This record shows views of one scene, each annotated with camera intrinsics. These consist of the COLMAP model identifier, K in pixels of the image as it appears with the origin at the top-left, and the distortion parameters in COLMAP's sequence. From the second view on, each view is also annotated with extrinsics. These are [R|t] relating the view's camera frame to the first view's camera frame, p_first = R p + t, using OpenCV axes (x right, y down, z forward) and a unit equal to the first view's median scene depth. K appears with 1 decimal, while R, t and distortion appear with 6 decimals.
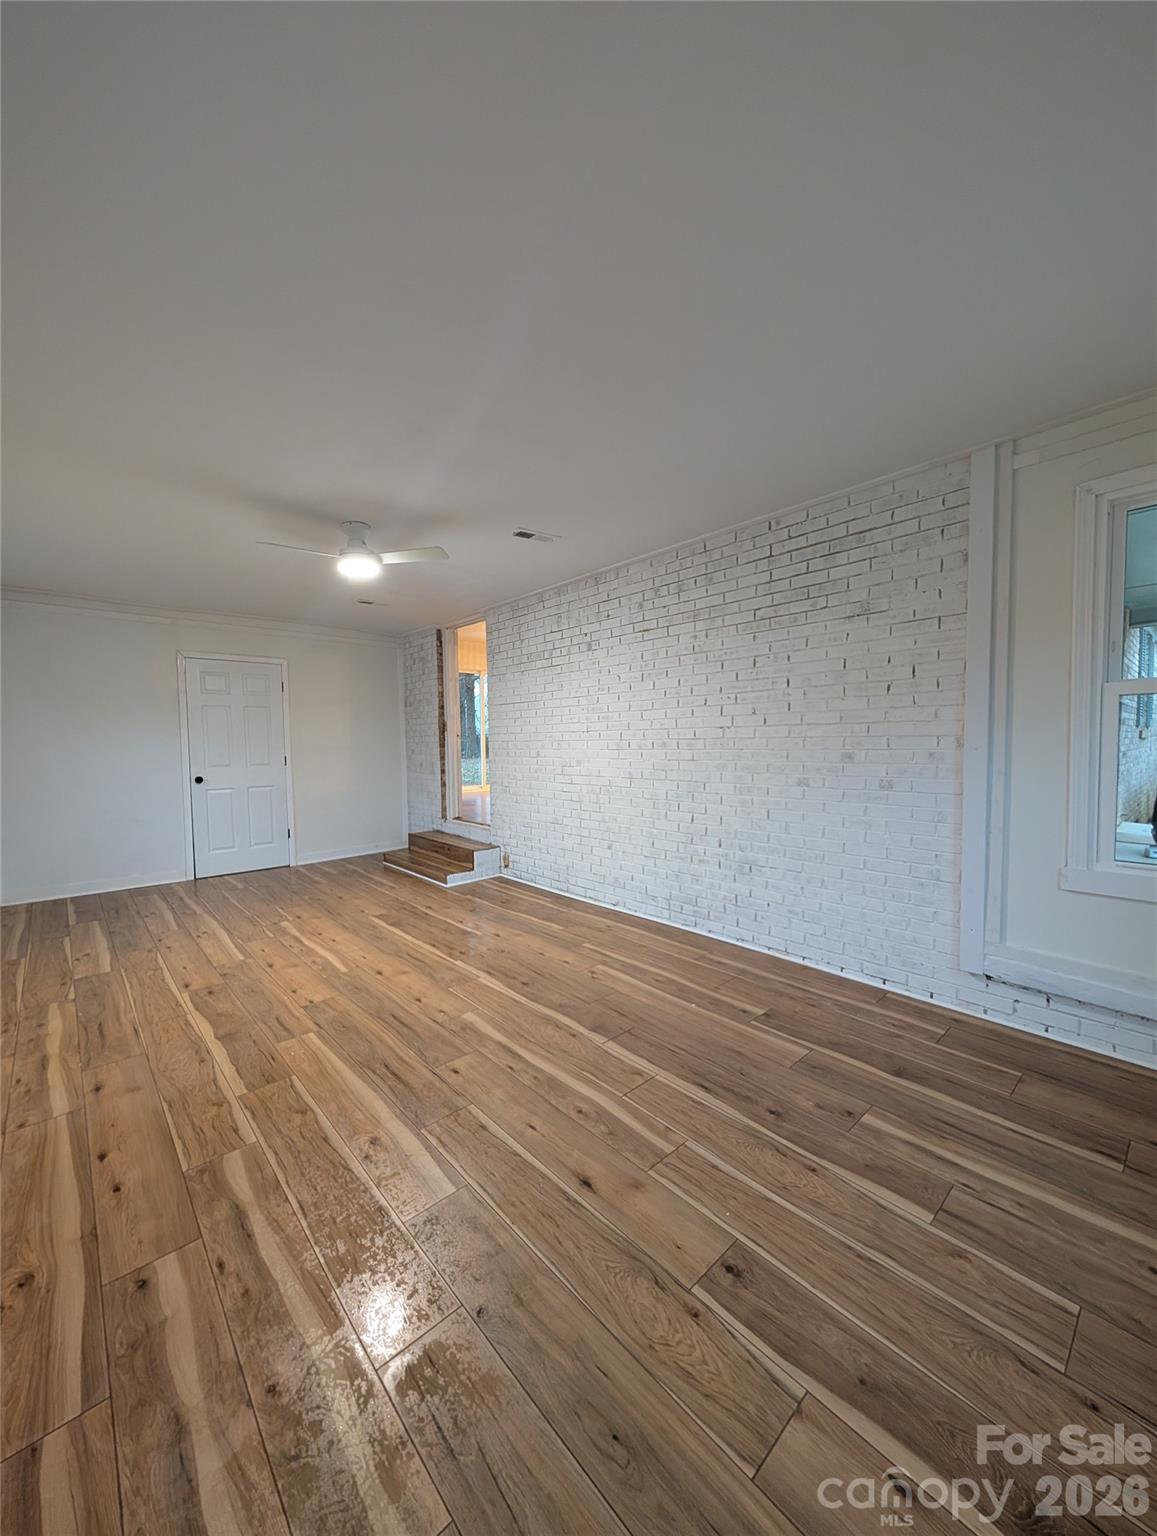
lens RADIAL K [[579.3, 0, 582.3], [0, 579.3, 763.6], [0, 0, 1]] dist [-0.002150, 0.000543]
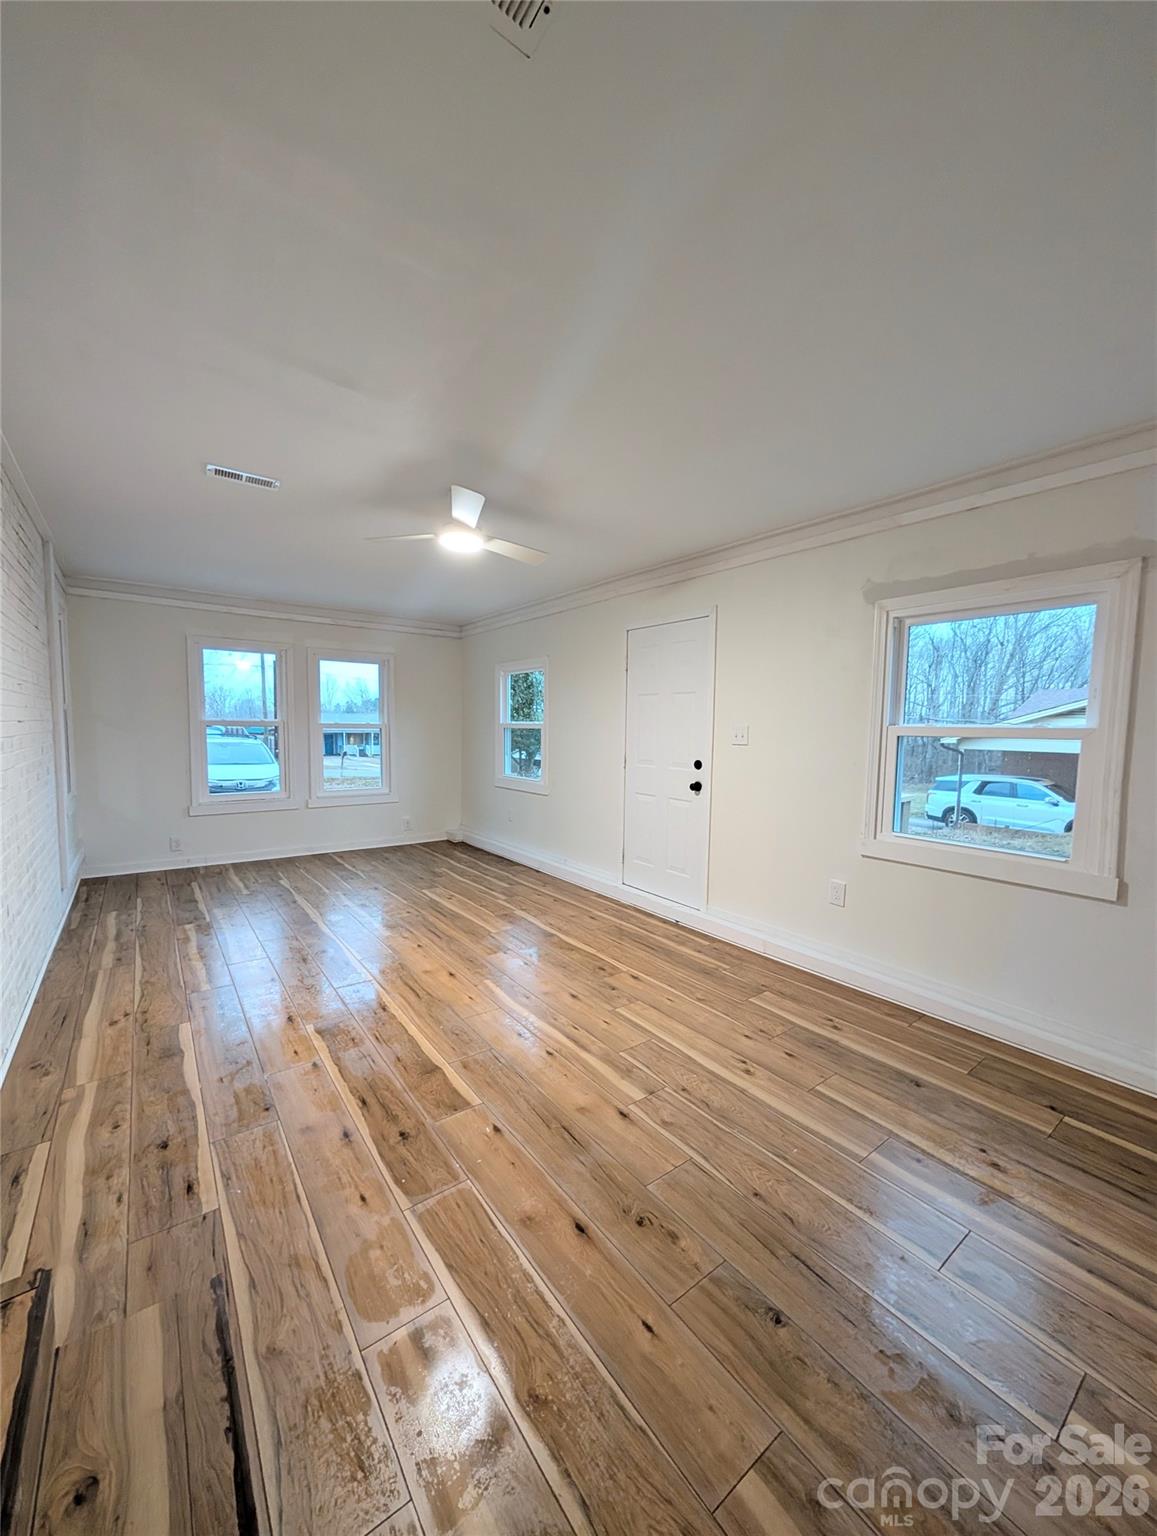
lens RADIAL K [[579.3, 0, 575.8], [0, 579.3, 772.5], [0, 0, 1]] dist [-0.002150, 0.000543]
pose [[-0.994538, -0.010902, 0.103807, -0.702447], [0.001381, 0.993068, 0.117533, -0.098168], [-0.104369, 0.117034, -0.987629, 2.036280]]
